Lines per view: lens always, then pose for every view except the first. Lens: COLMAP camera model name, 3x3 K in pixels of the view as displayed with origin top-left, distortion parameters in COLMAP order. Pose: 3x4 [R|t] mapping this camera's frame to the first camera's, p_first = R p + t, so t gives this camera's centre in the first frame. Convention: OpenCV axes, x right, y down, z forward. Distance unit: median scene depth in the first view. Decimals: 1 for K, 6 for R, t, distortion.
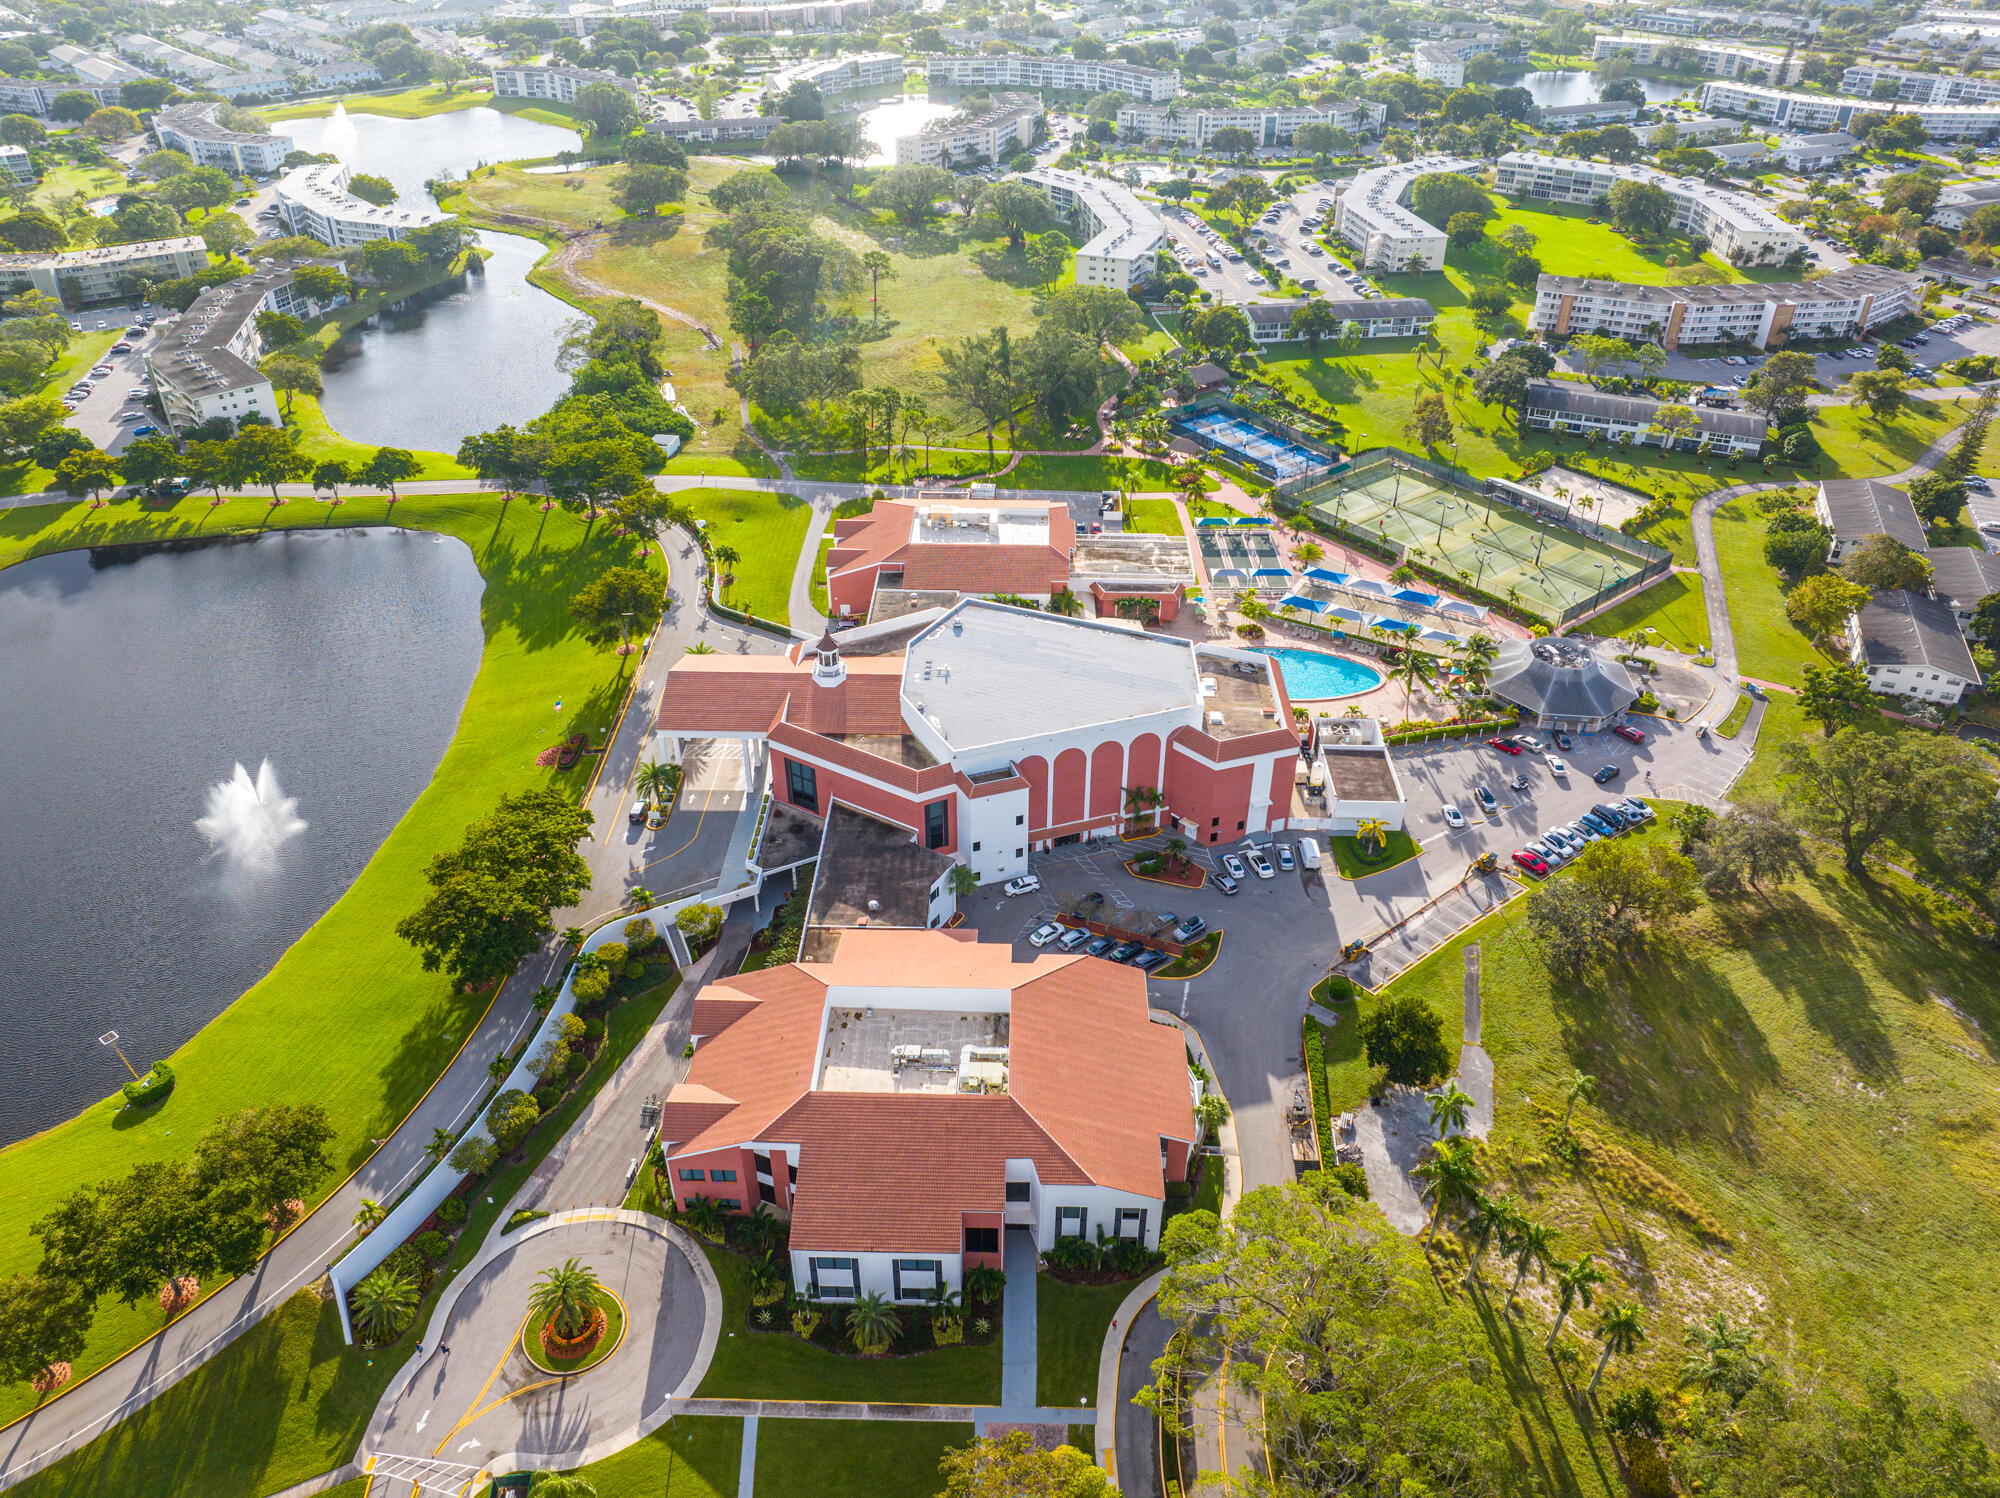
lens RADIAL K [[1390.5, 0, 1000.0], [0, 1390.5, 749.0], [0, 0, 1]] dist [-0.034338, -0.003896]
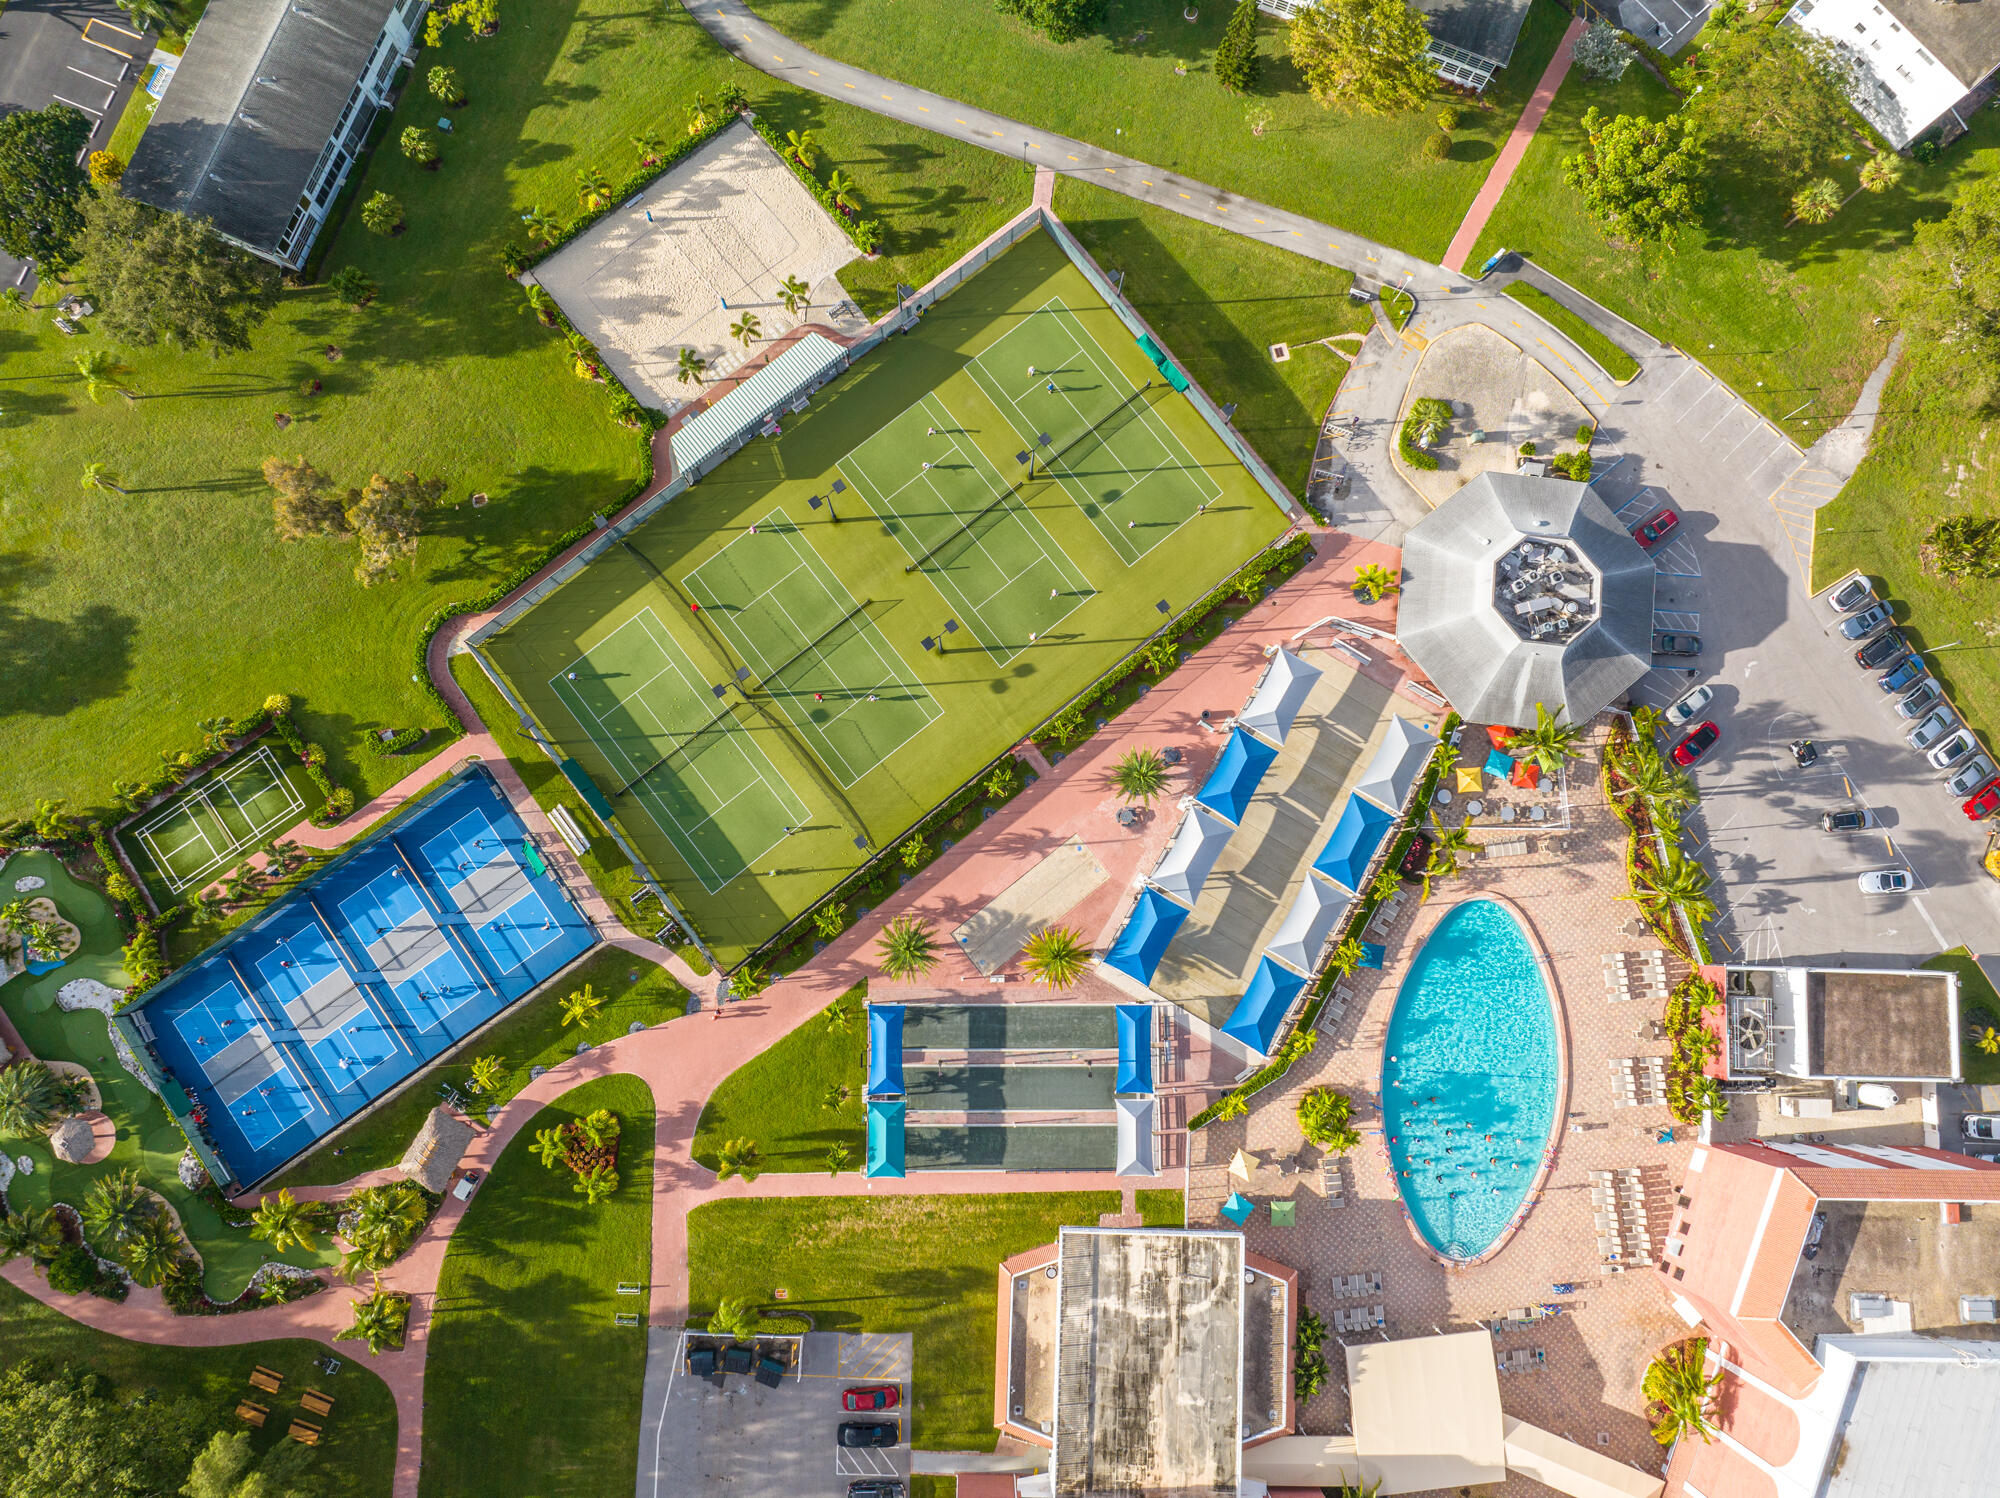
lens RADIAL K [[1390.5, 0, 1000.0], [0, 1390.5, 749.0], [0, 0, 1]] dist [-0.034338, -0.003896]
pose [[0.007609, -0.994160, 0.107644, 0.338001], [0.551113, 0.093992, 0.829120, -0.770980], [-0.834396, 0.053015, 0.548610, 1.061080]]
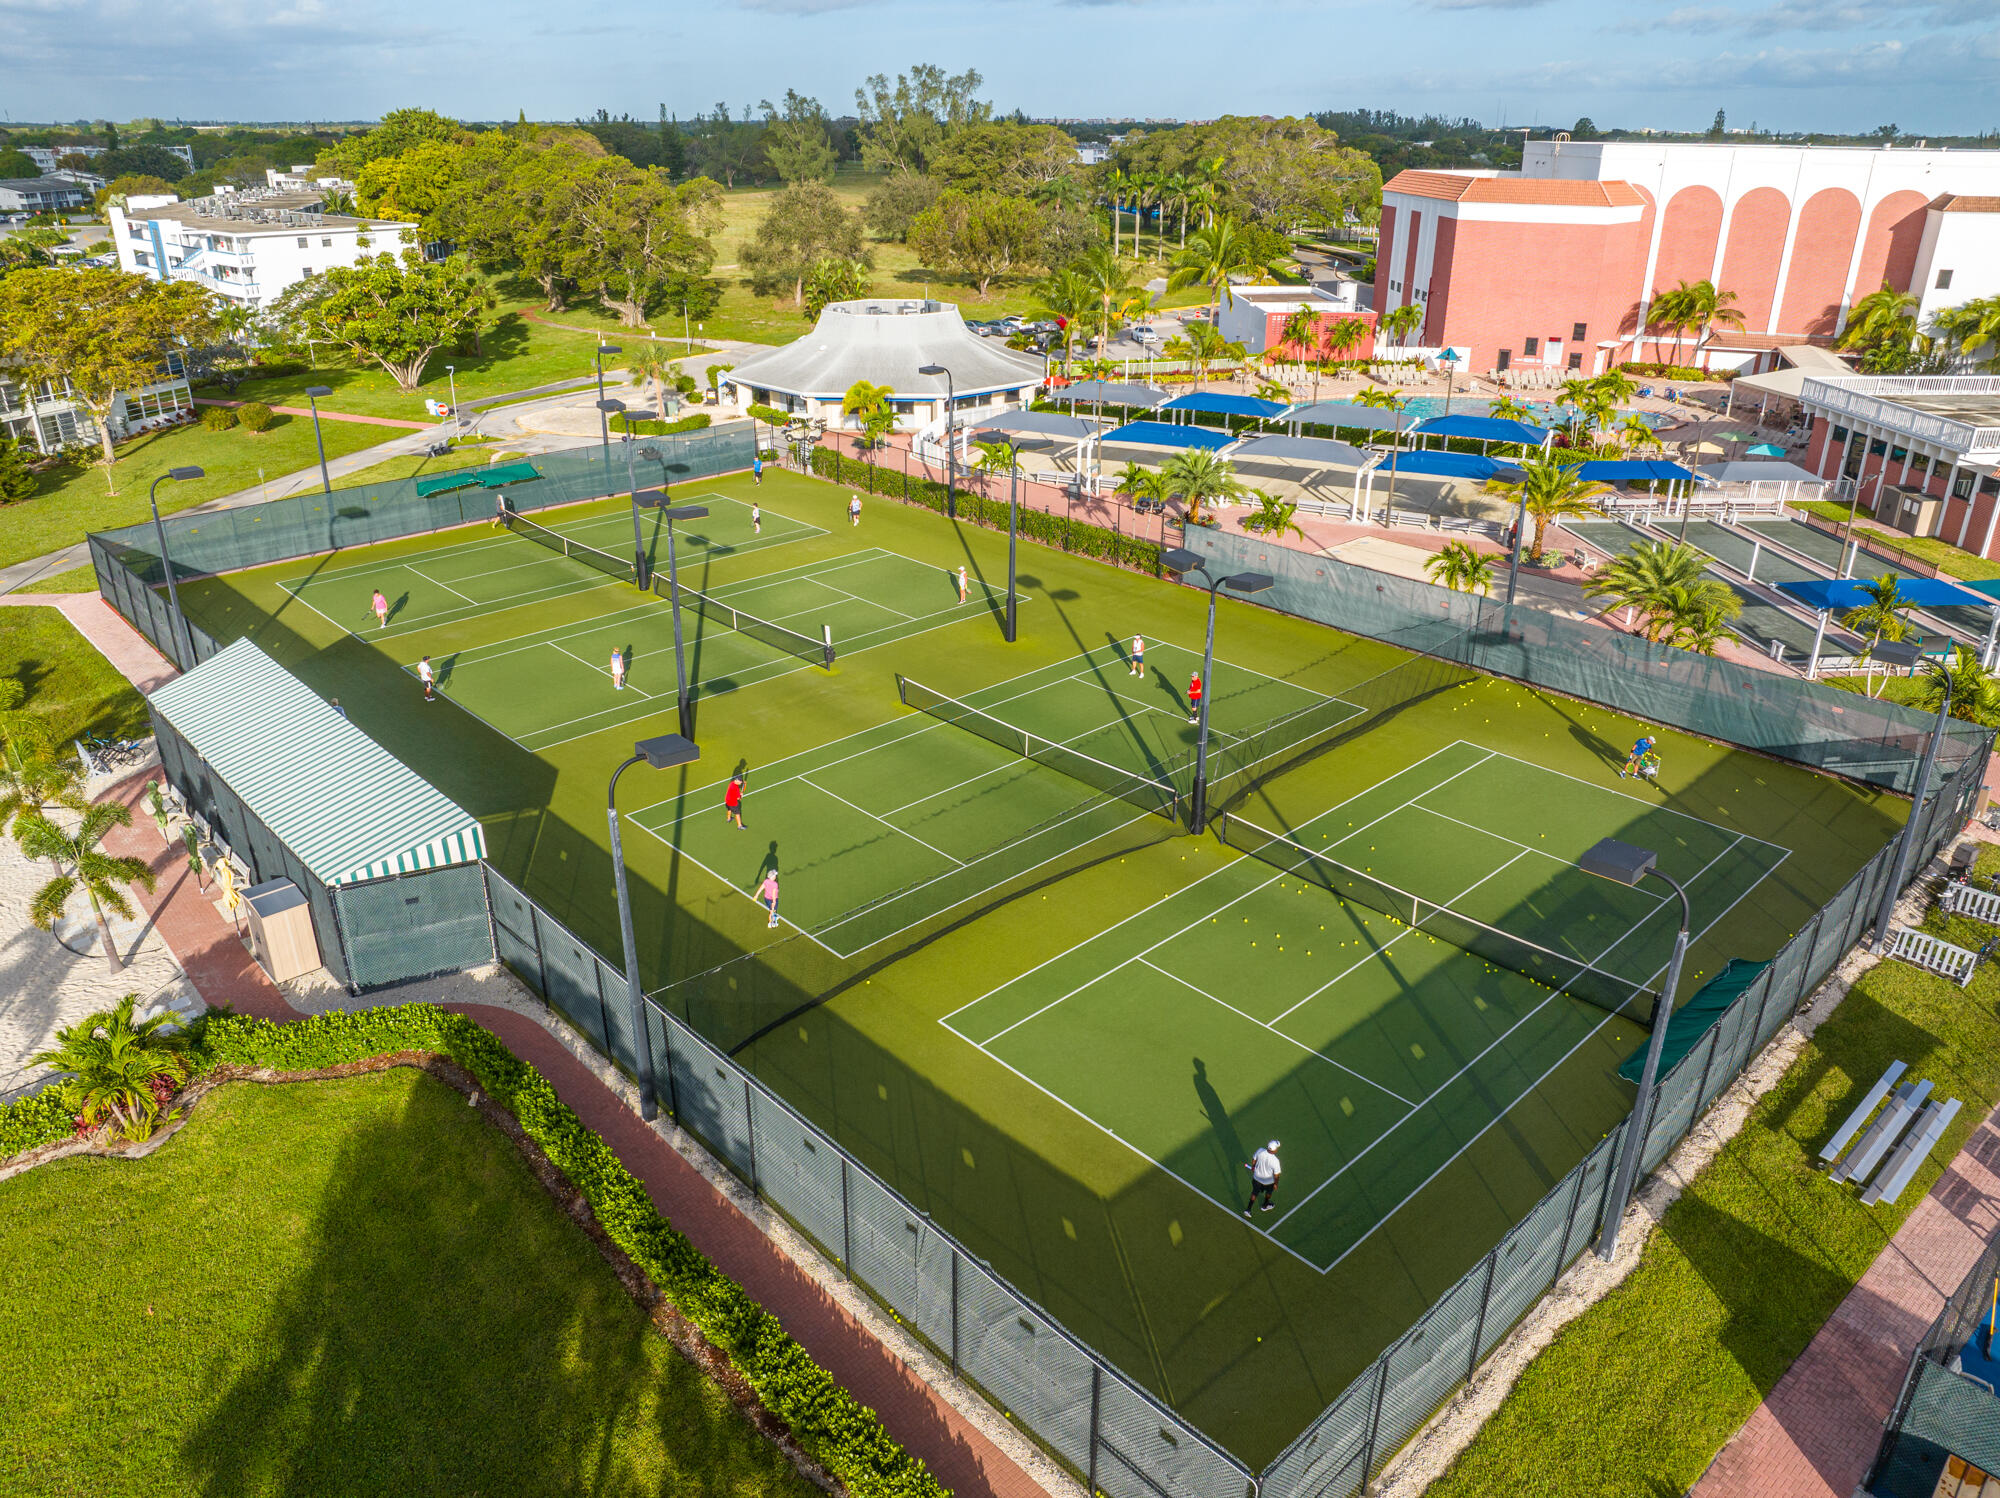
lens RADIAL K [[1390.5, 0, 1000.0], [0, 1390.5, 749.0], [0, 0, 1]] dist [-0.034338, -0.003896]
pose [[-0.997317, 0.017879, -0.070987, 0.486763], [-0.051753, 0.513616, 0.856458, -0.478383], [0.051772, 0.857834, -0.511313, 1.649757]]
